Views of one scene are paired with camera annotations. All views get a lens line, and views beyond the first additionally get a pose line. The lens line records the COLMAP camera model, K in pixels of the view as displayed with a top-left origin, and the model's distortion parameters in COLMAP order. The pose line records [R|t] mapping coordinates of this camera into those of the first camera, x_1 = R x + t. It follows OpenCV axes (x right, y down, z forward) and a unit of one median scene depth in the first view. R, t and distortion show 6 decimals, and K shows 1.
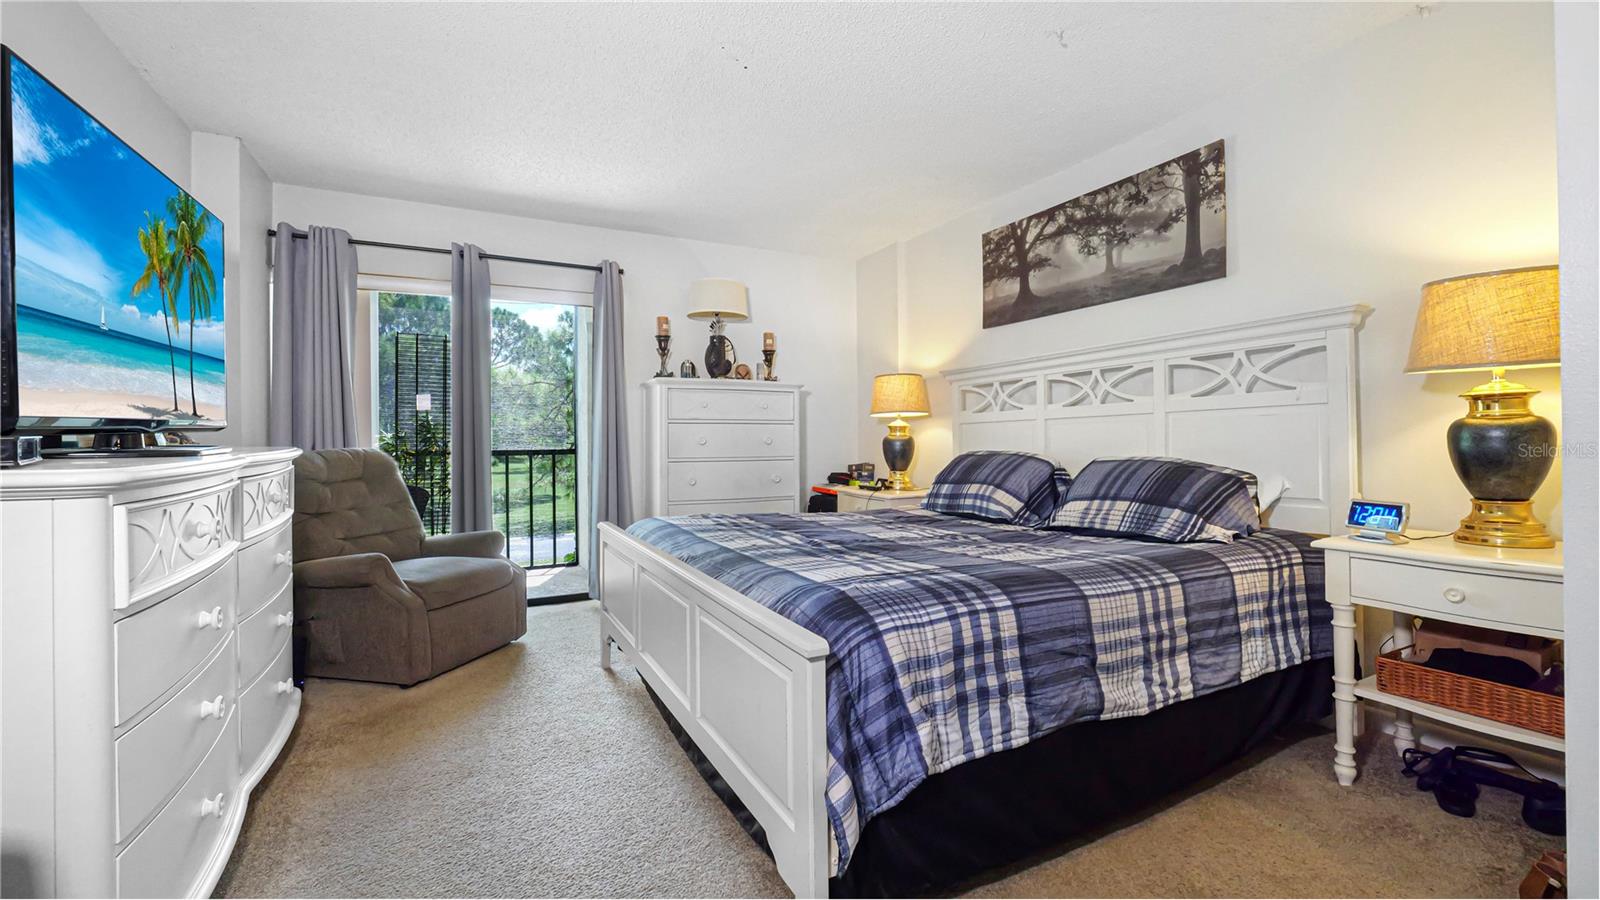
lens RADIAL K [[669.4, 0, 800.0], [0, 669.4, 450.0], [0, 0, 1]] dist [0.000792, -0.000277]
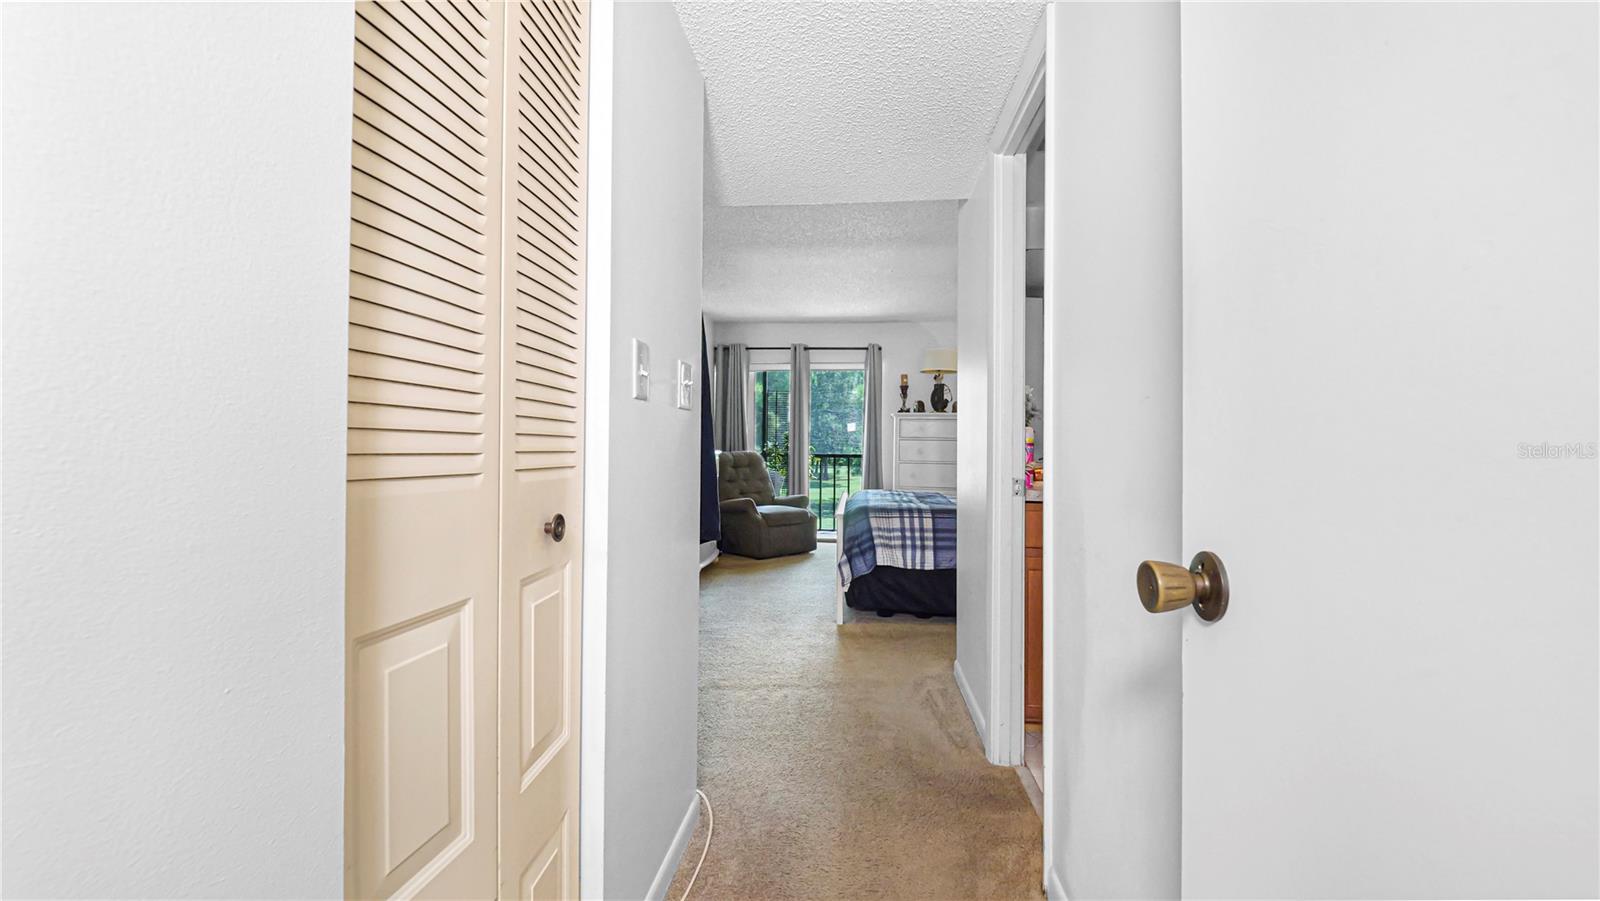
lens RADIAL K [[669.4, 0, 800.0], [0, 669.4, 450.5], [0, 0, 1]] dist [0.000792, -0.000277]
pose [[0.854963, 0.021344, -0.518250, 0.517155], [-0.024848, 0.999691, 0.000180, -0.007405], [0.518094, 0.012723, 0.855229, -0.638468]]
